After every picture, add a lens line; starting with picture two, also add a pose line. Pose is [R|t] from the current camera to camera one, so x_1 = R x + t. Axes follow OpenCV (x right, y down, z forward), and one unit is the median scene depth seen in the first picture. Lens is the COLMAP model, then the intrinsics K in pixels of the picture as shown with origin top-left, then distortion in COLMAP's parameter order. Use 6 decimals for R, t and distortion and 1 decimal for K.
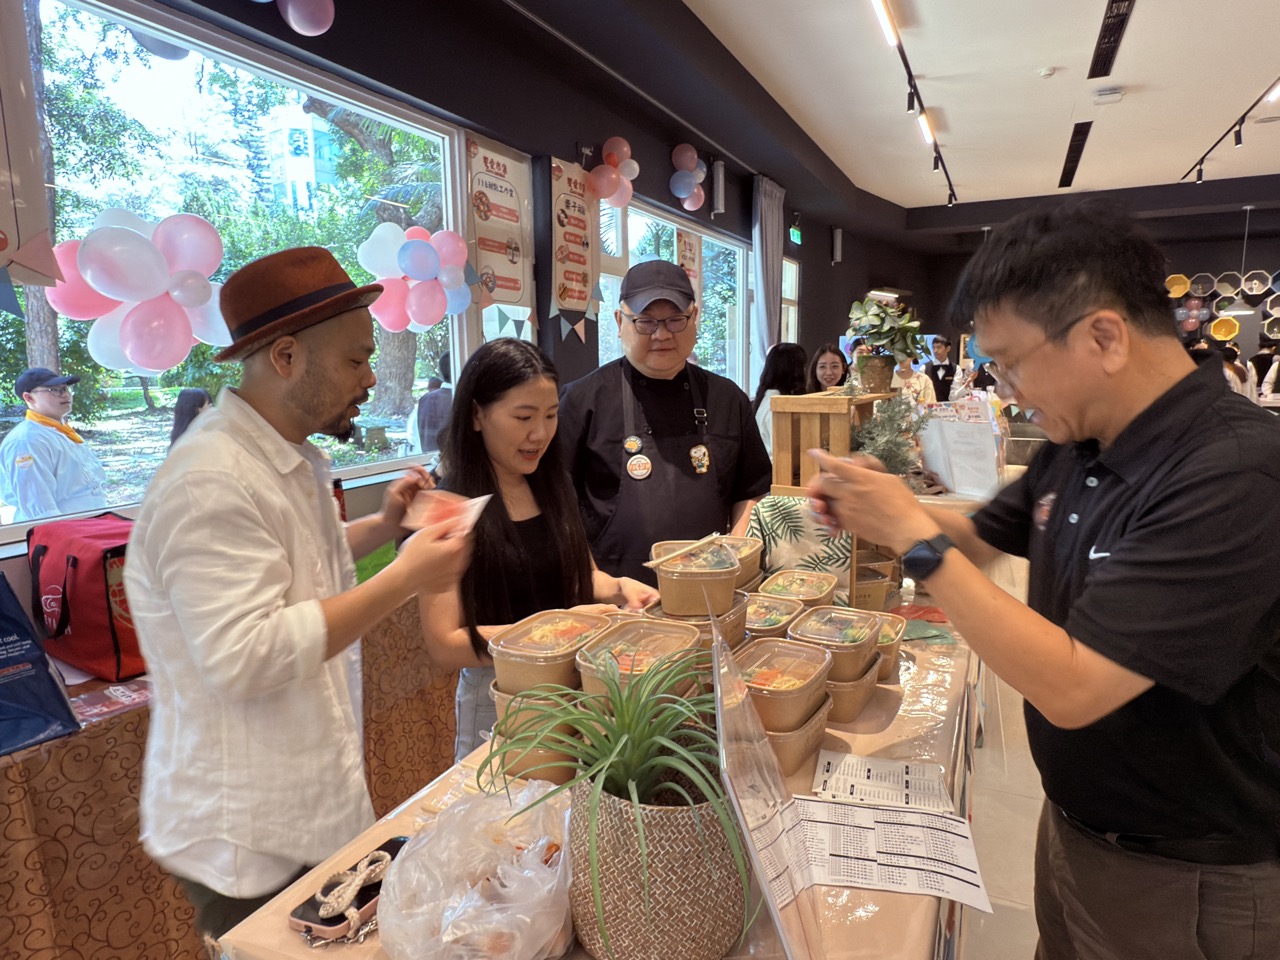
lens RADIAL K [[771.7, 0, 640.0], [0, 771.7, 480.0], [0, 0, 1]] dist [-0.003163, -0.001232]
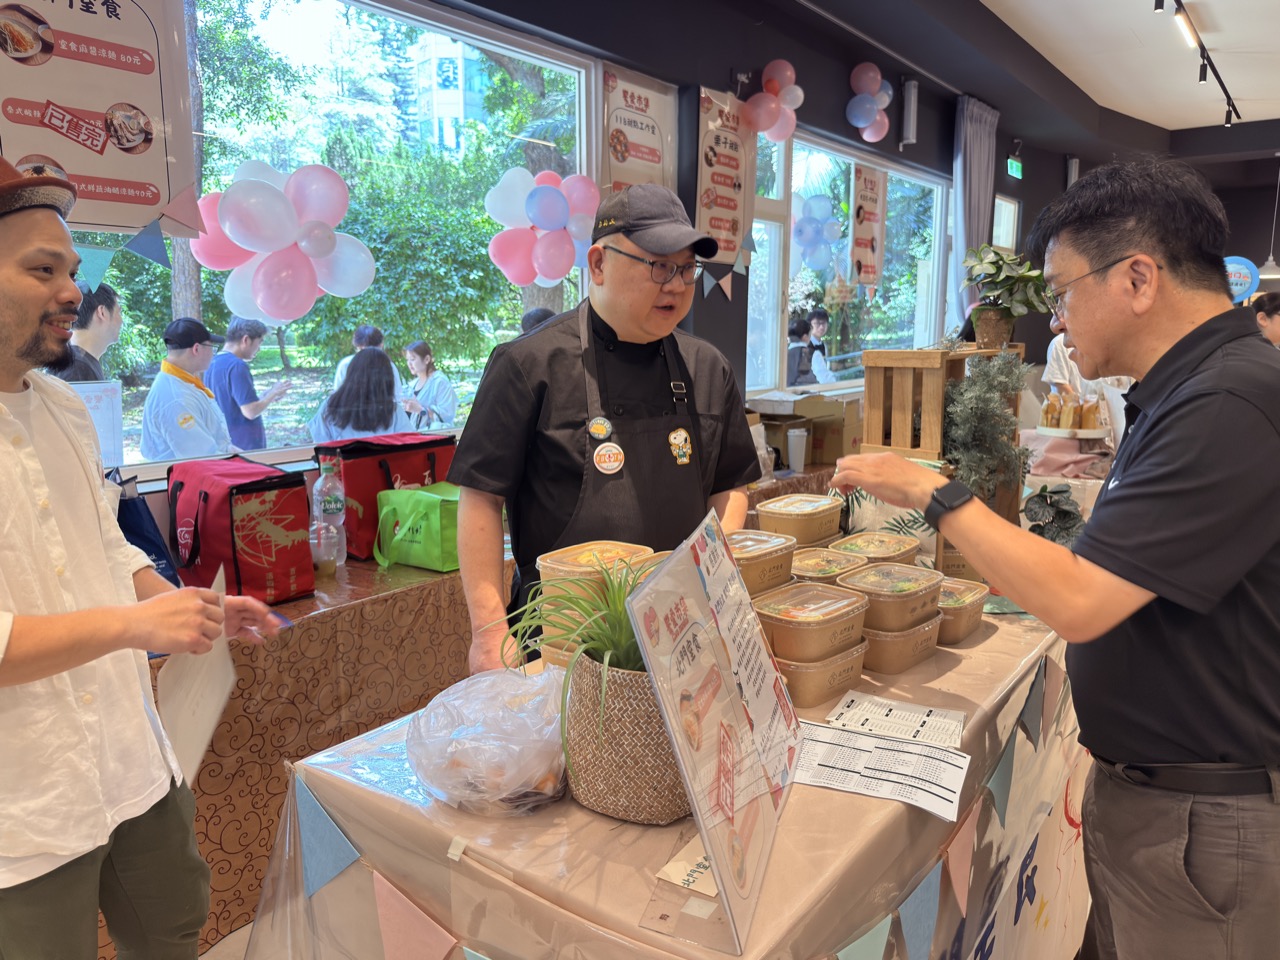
lens RADIAL K [[1060.5, 0, 711.4], [0, 1060.5, 523.4], [0, 0, 1]] dist [0.089720, -0.200169]
pose [[0.978944, 0.044947, -0.199121, 0.159147], [-0.041243, 0.998891, 0.022711, 0.051340], [0.199921, -0.014021, 0.979712, -0.200891]]
